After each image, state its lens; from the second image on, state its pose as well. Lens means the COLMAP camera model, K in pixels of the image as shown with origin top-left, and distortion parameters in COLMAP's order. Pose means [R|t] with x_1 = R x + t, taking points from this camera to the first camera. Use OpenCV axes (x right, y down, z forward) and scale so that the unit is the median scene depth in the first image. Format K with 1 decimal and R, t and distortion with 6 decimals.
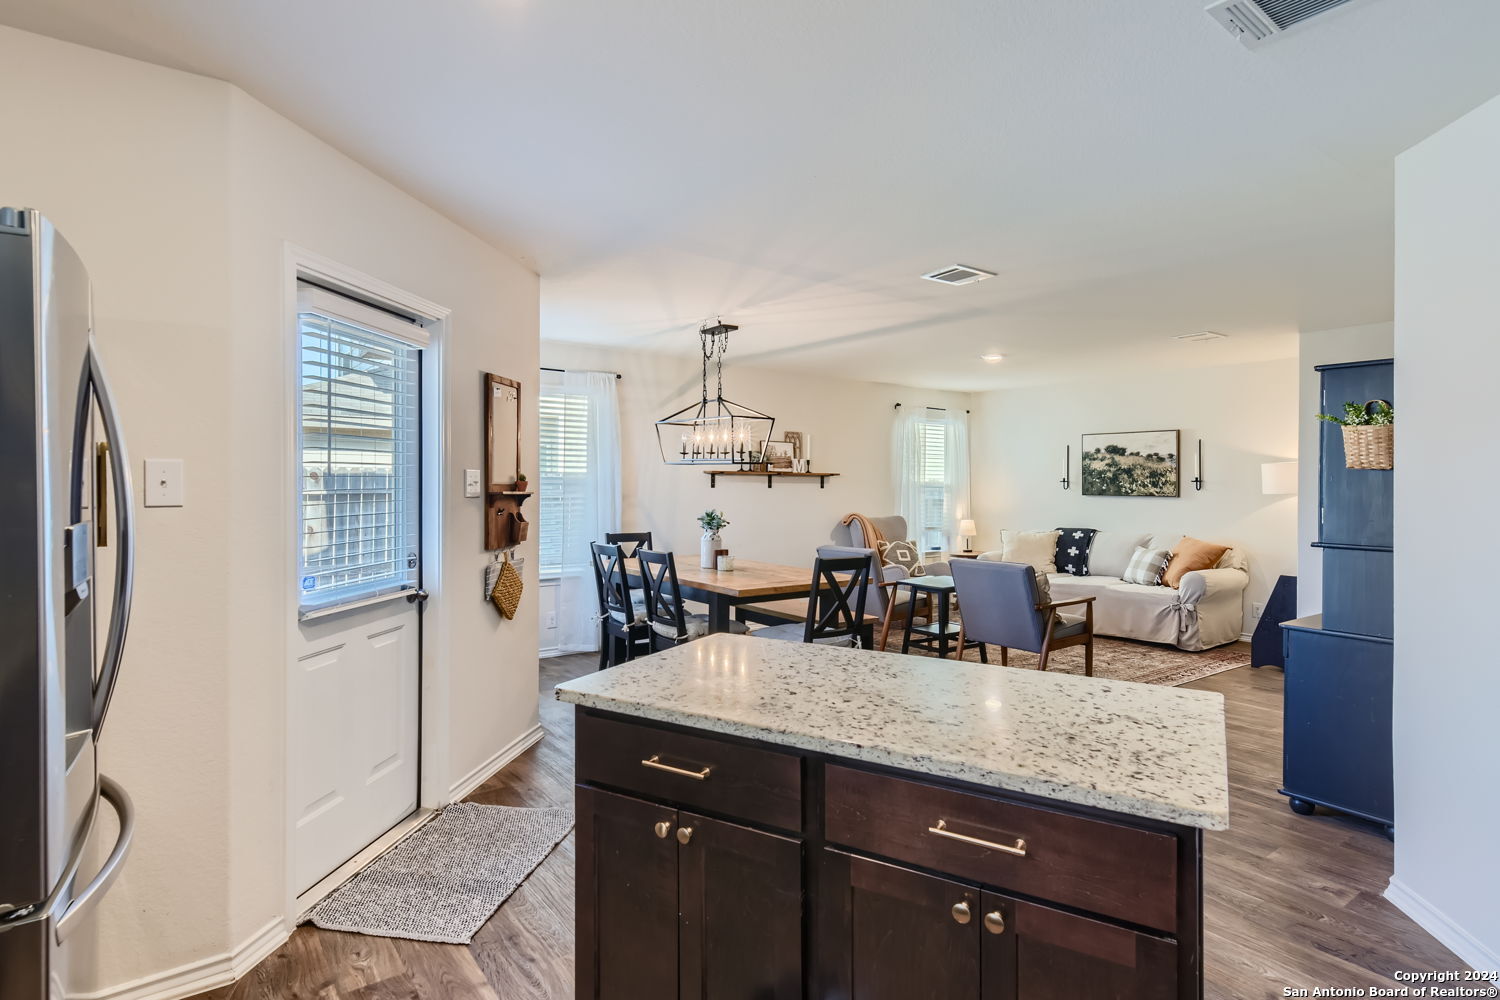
lens RADIAL K [[772.8, 0, 753.2], [0, 772.8, 484.4], [0, 0, 1]] dist [0.019042, 0.001107]
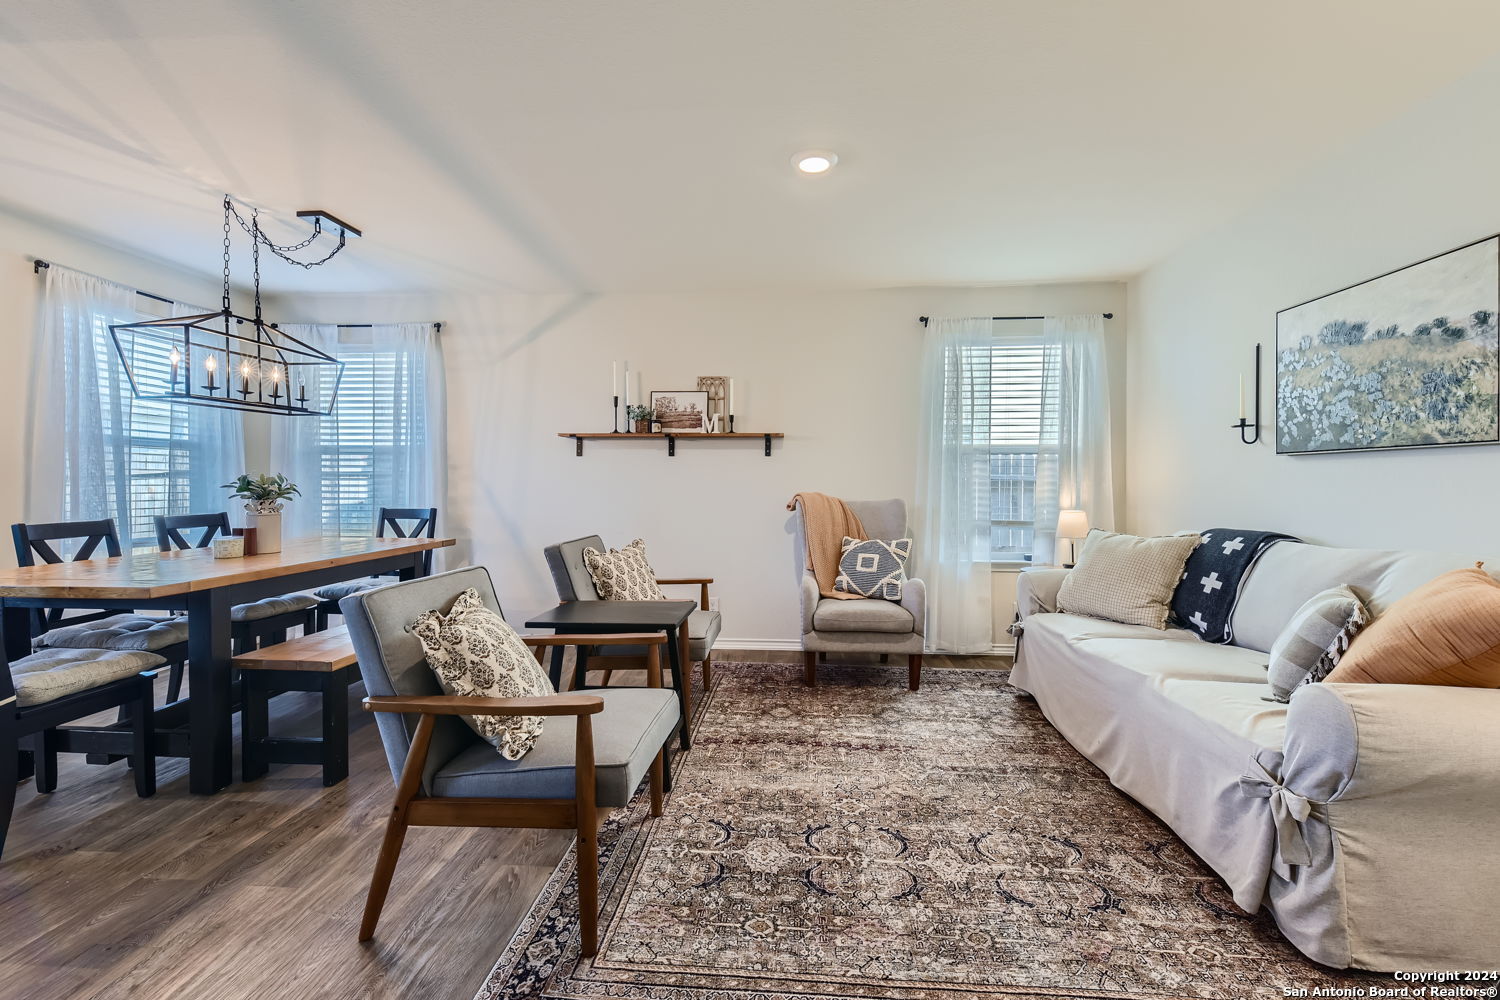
lens RADIAL K [[658.8, 0, 758.4], [0, 658.8, 494.8], [0, 0, 1]] dist [0.012202, -0.003979]
pose [[0.759892, 0.005989, -0.650022, 0.479702], [0.003965, 0.999896, 0.013848, 0.032210], [0.650037, -0.013100, 0.759789, 0.576924]]
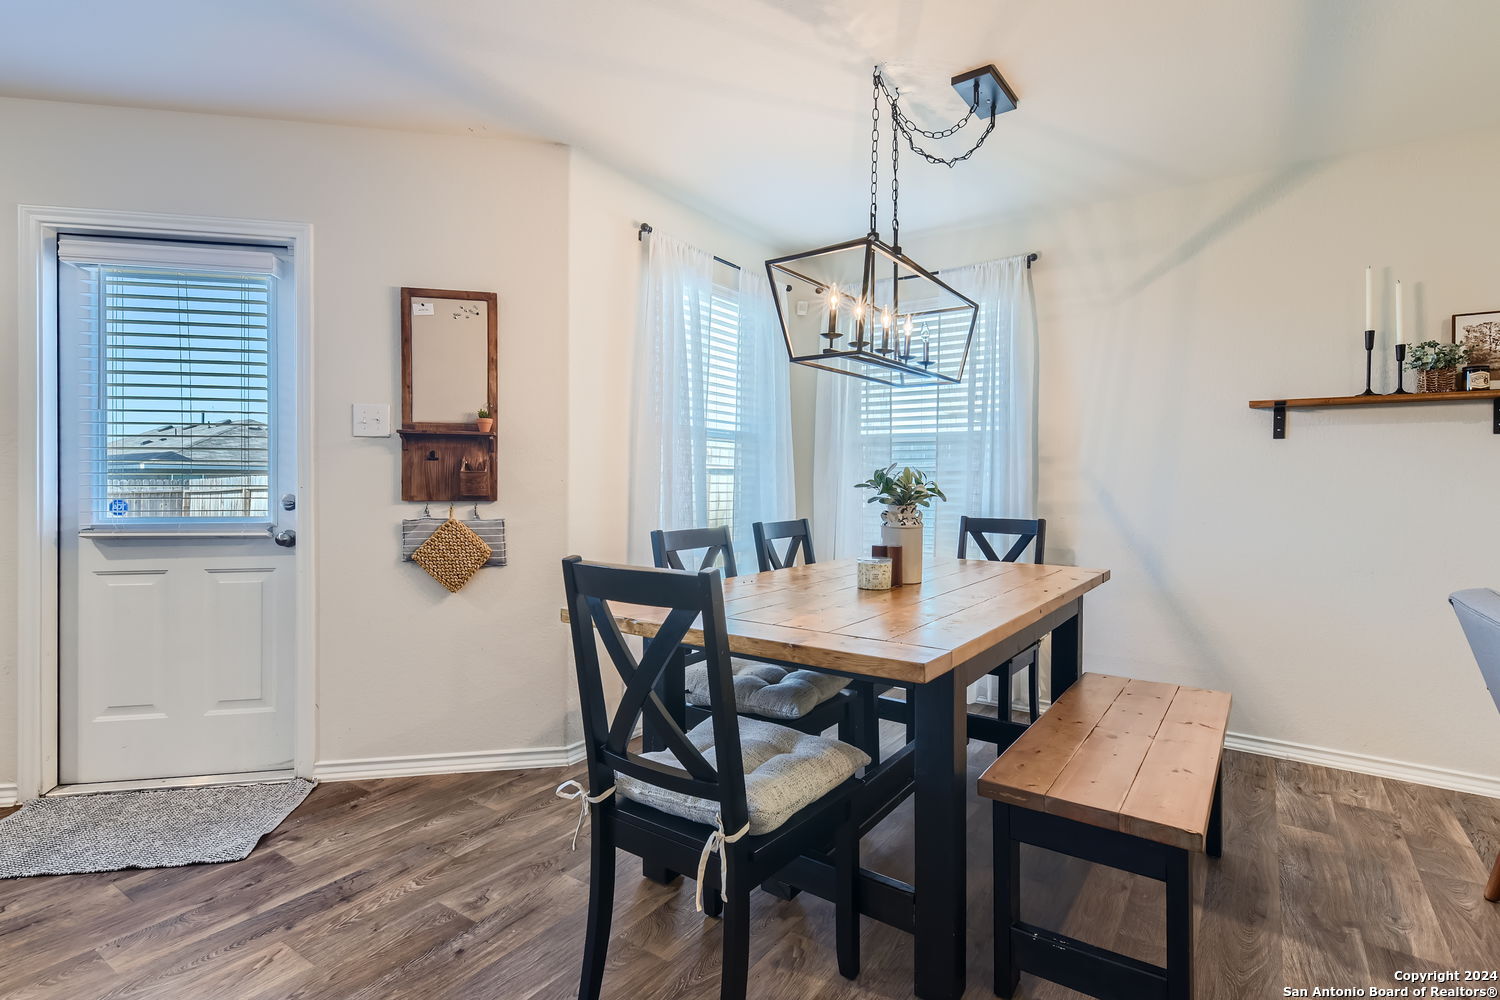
lens RADIAL K [[738.9, 0, 753.3], [0, 738.9, 490.4], [0, 0, 1]] dist [0.011223, -0.001510]
pose [[0.317574, 0.004773, -0.948221, 0.251369], [-0.004660, 0.999983, 0.003473, 0.032723], [0.948222, 0.003316, 0.317591, 0.527213]]
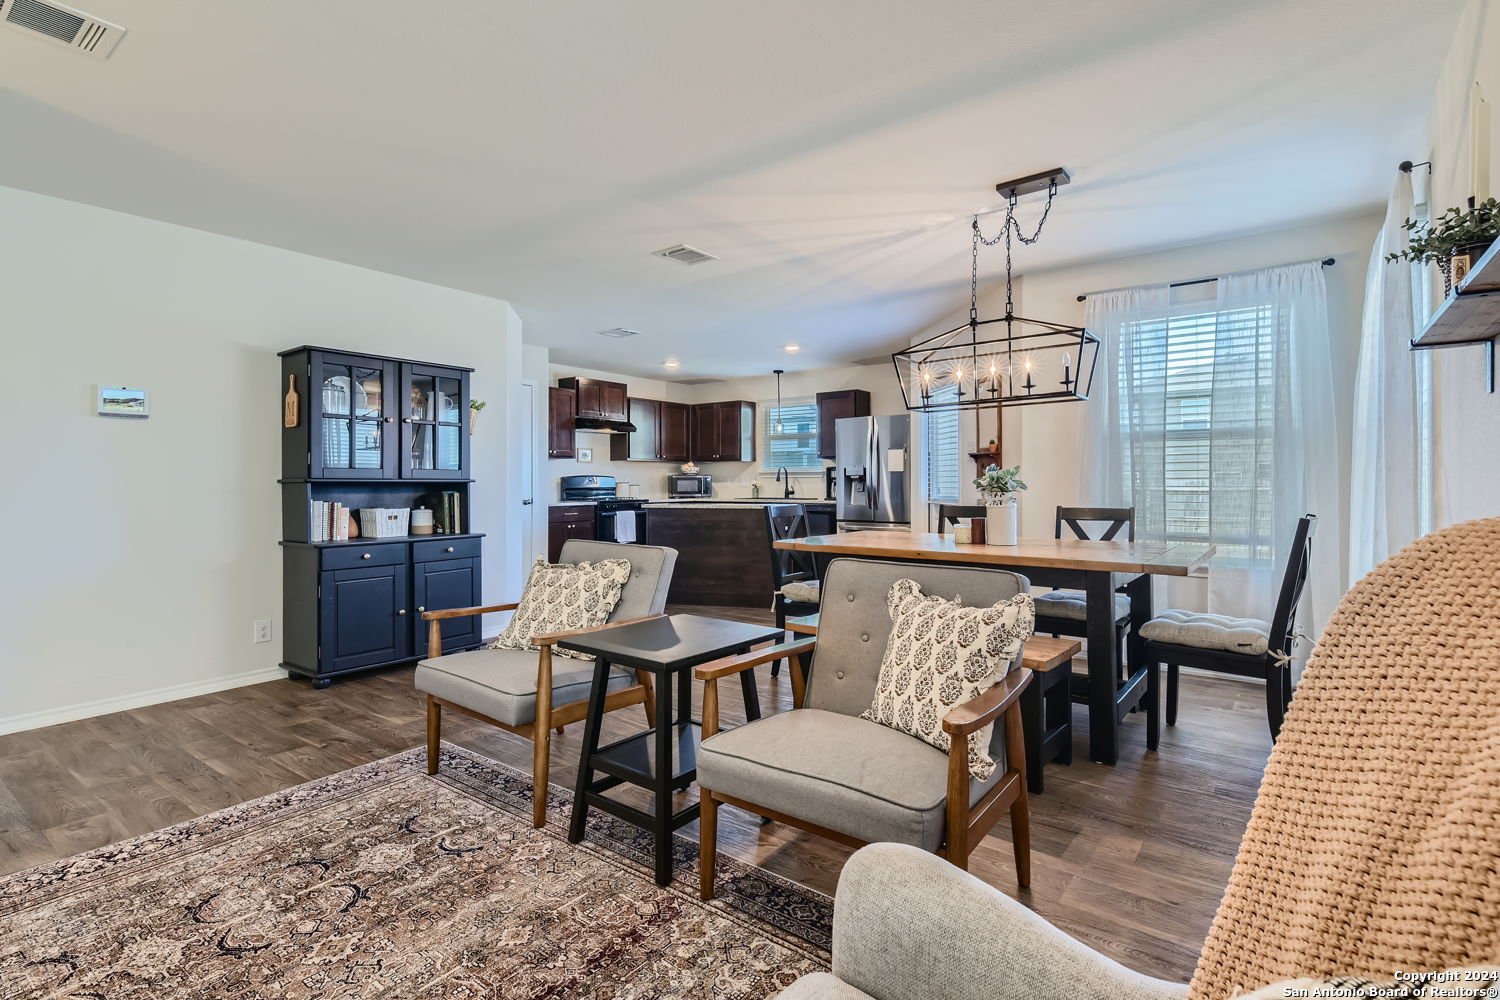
lens RADIAL K [[714.3, 0, 755.3], [0, 714.3, 482.0], [0, 0, 1]] dist [0.003900, -0.003522]
pose [[-0.958457, -0.003403, -0.285217, 0.249890], [-0.003086, 0.999994, -0.001560, 0.034365], [0.285221, -0.000615, -0.958462, 1.092072]]
